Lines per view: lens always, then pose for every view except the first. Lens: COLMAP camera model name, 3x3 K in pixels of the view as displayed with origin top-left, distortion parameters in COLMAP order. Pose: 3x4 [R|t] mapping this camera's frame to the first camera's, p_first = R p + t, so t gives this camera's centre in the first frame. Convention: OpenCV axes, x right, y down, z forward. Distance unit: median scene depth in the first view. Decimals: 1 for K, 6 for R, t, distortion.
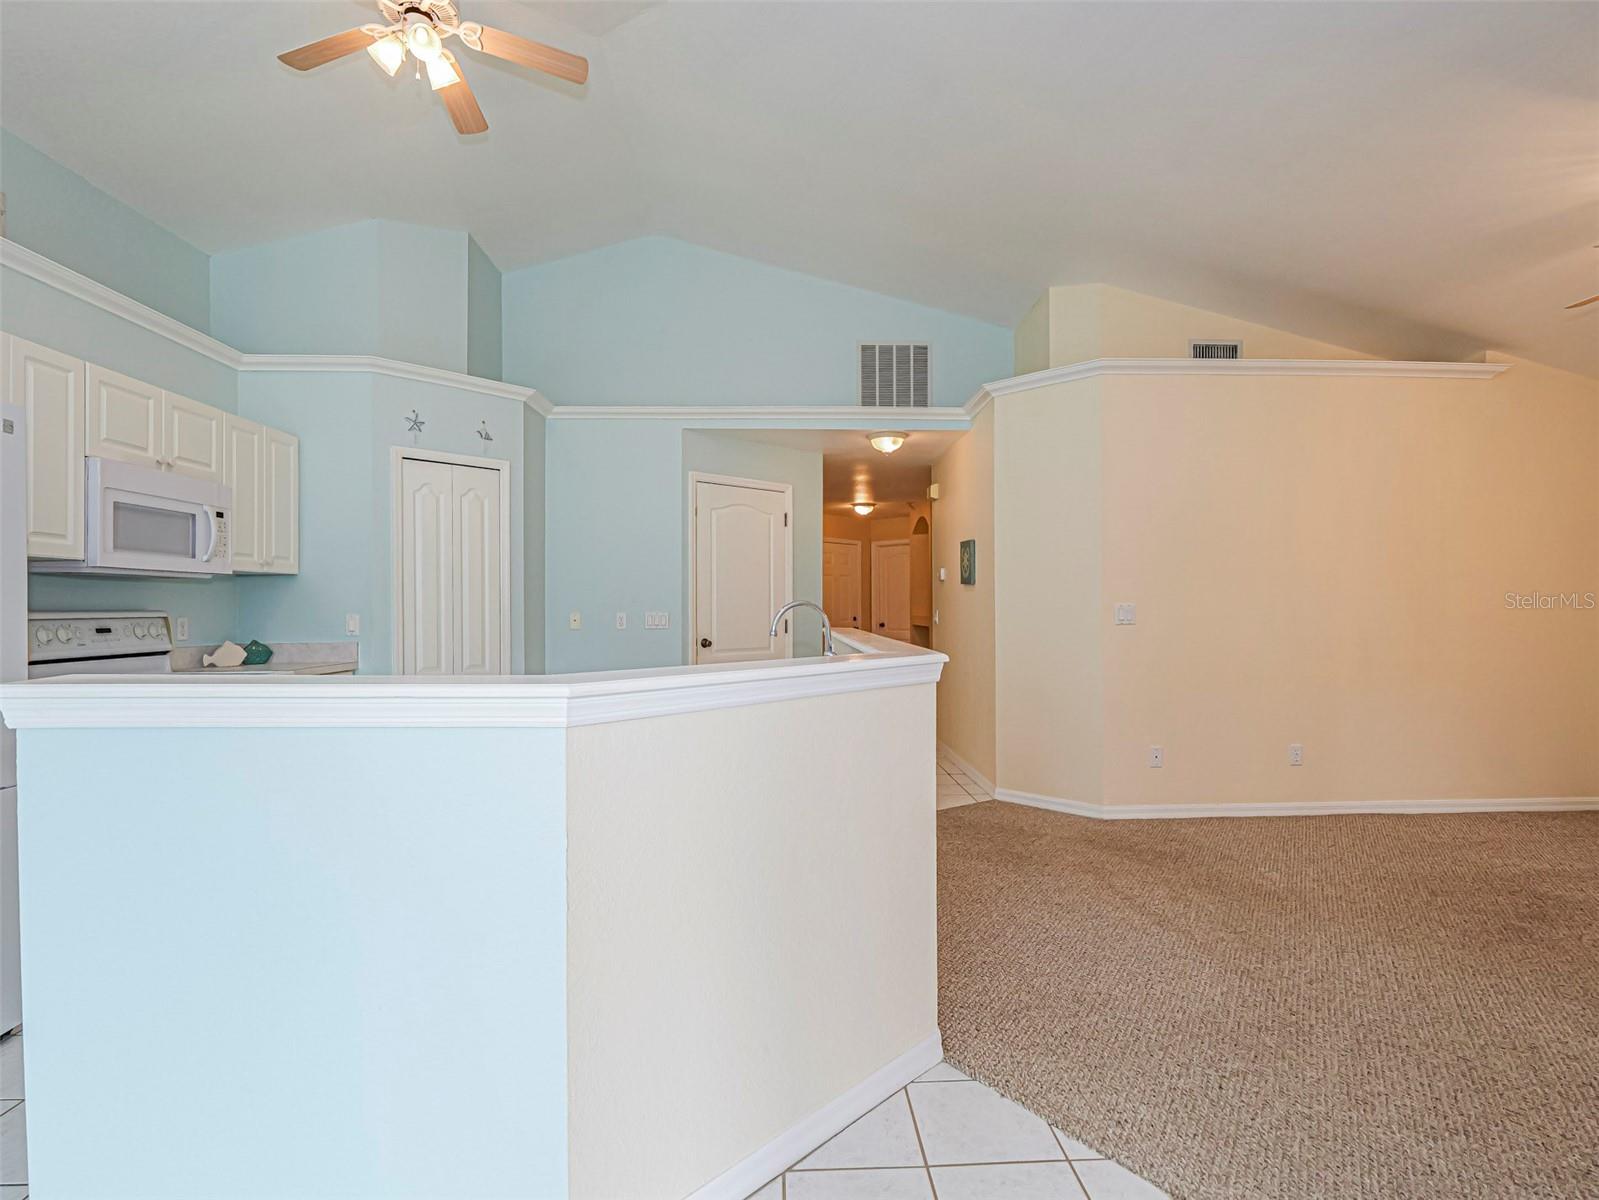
lens RADIAL K [[821.8, 0, 799.5], [0, 821.8, 600.0], [0, 0, 1]] dist [-0.000256, 0.000005]
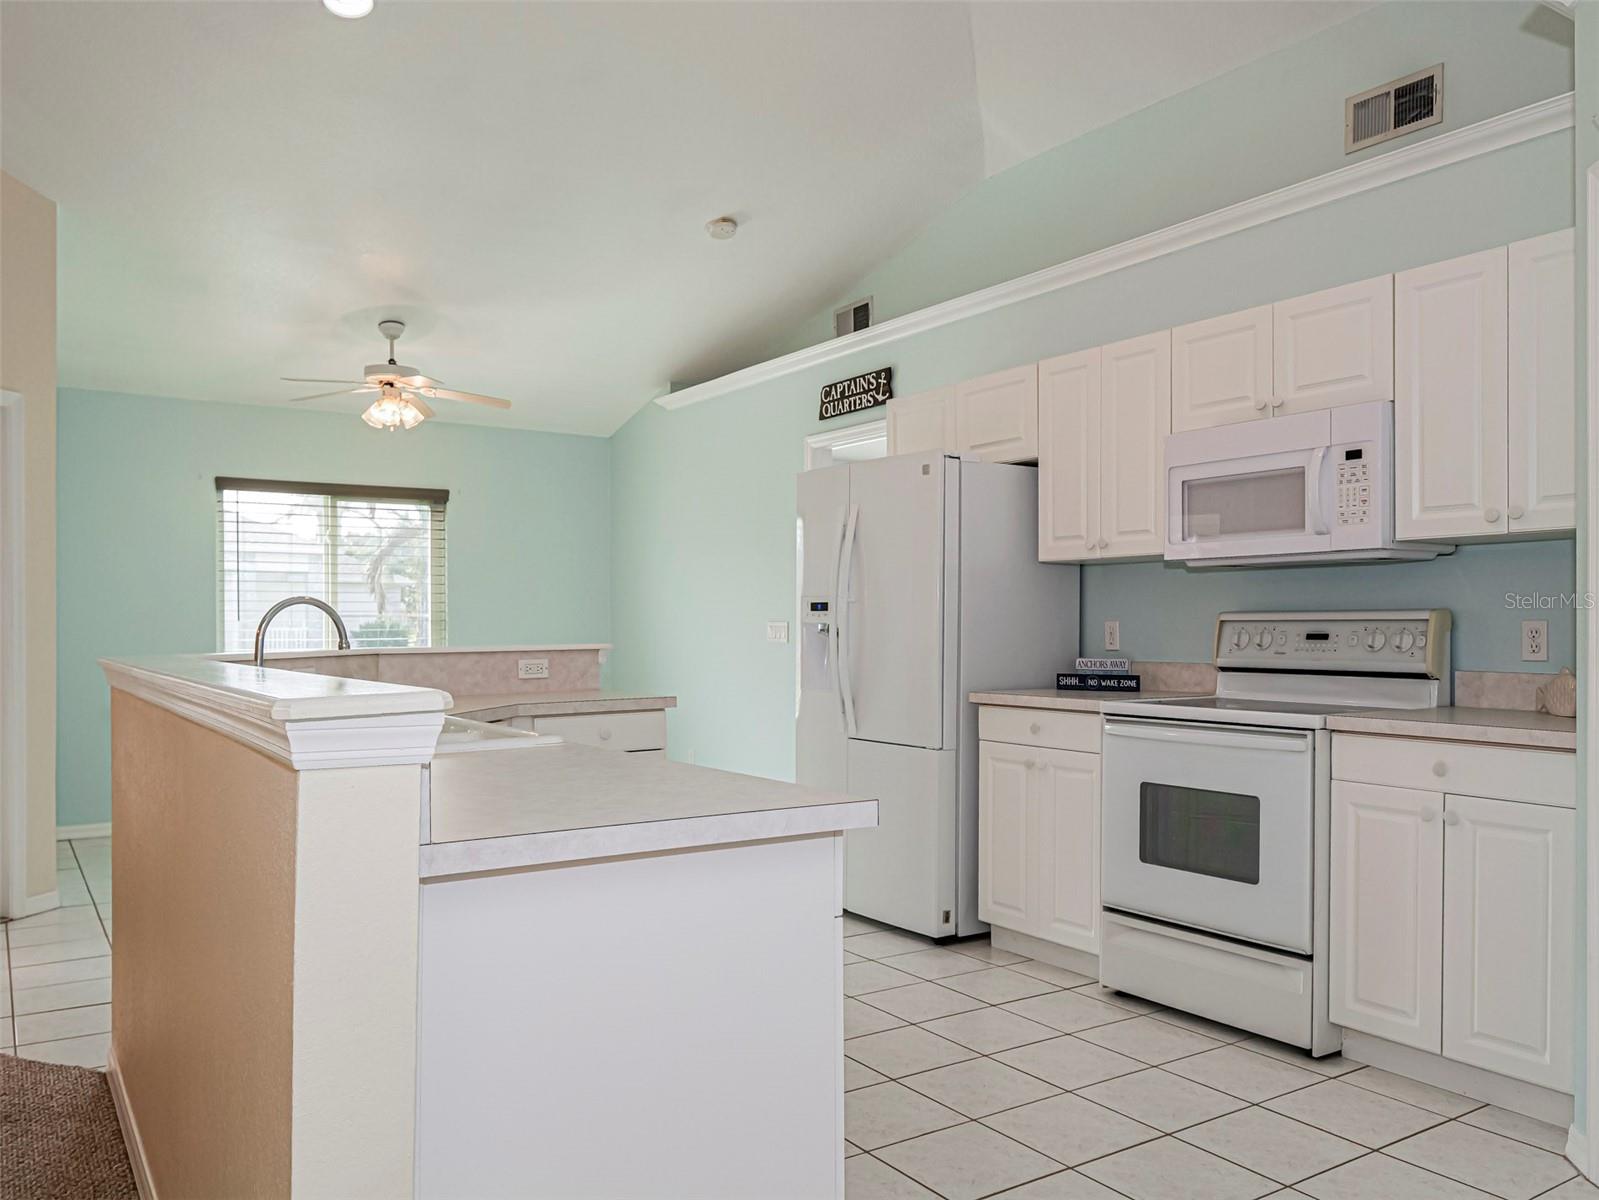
lens RADIAL K [[1261.8, 0, 799.5], [0, 1261.8, 600.0], [0, 0, 1]] dist [-0.006774, -0.001792]
pose [[-0.860944, 0.001608, -0.508697, 0.146740], [0.015863, 0.999594, -0.023689, 0.023488], [0.508452, -0.028464, -0.860620, 1.753176]]
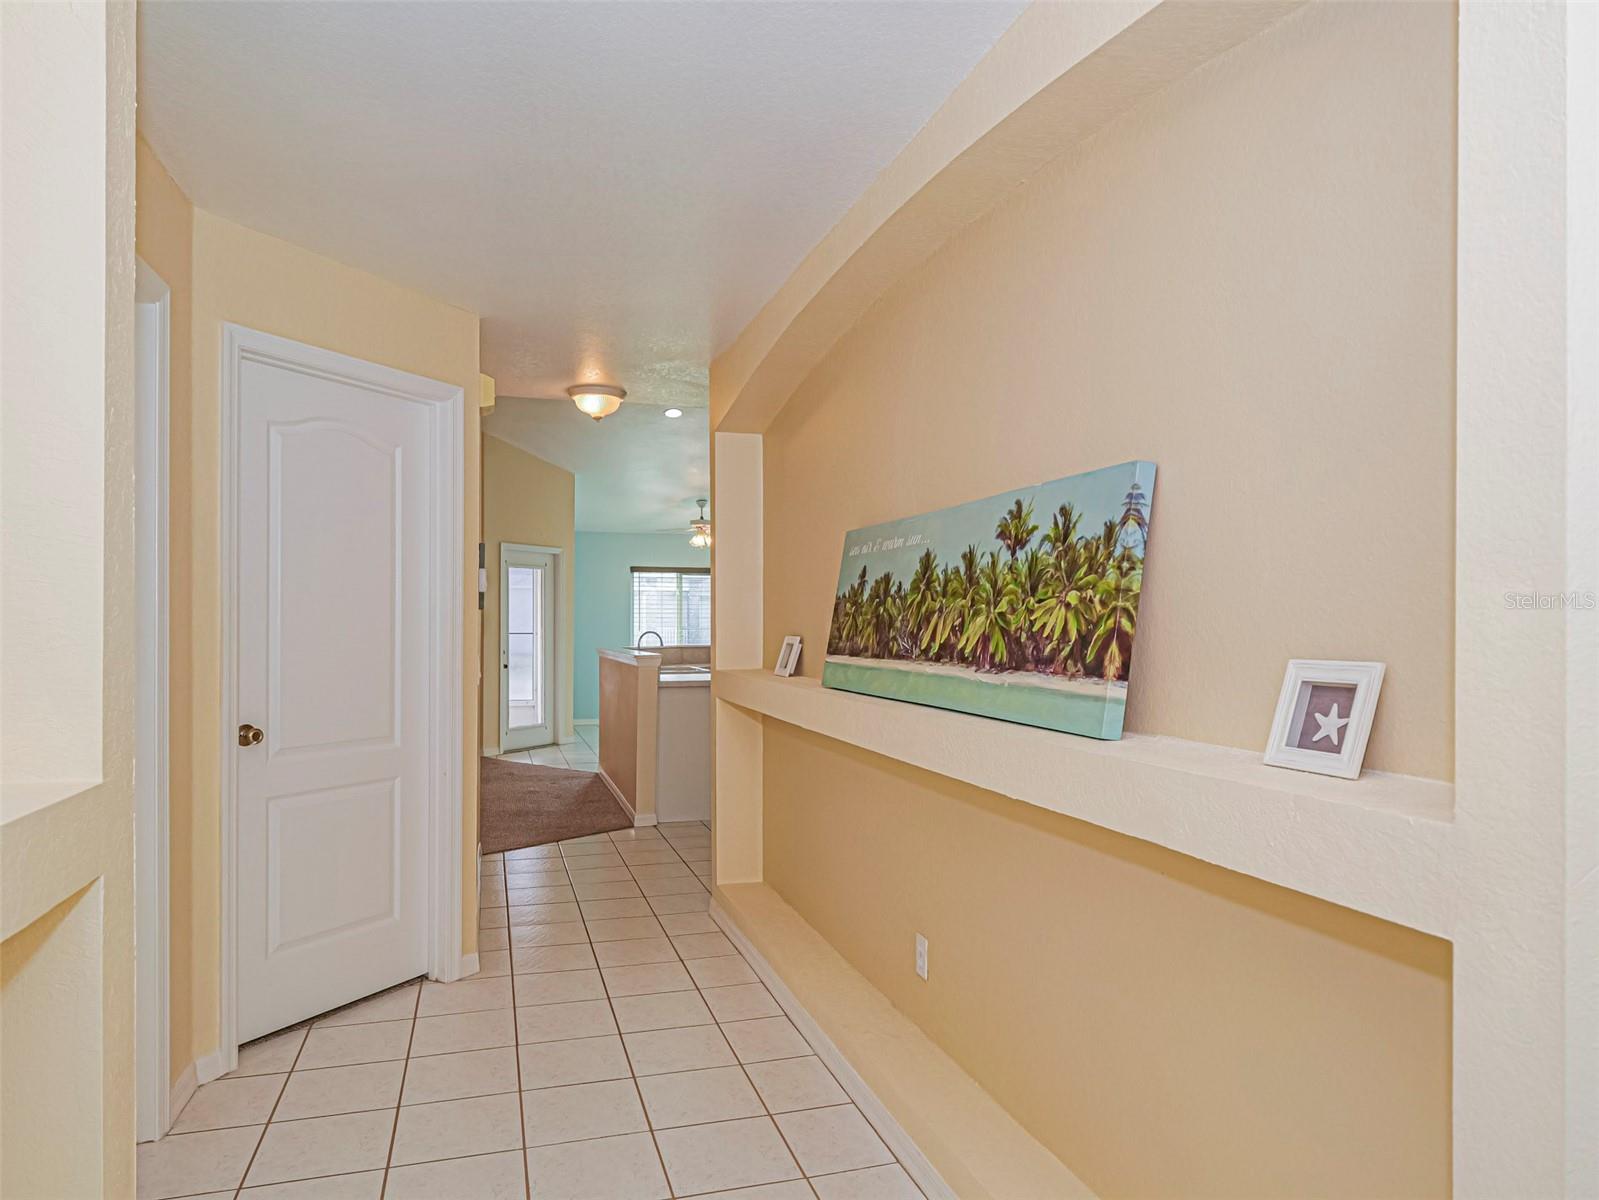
lens RADIAL K [[1065.2, 0, 799.5], [0, 1065.2, 600.0], [0, 0, 1]] dist [0.000240, 0.000022]
pose [[-0.968126, 0.000612, -0.250463, 0.302490], [0.007422, 0.999628, -0.026246, -0.010371], [0.250353, -0.027268, -0.967770, 3.462352]]
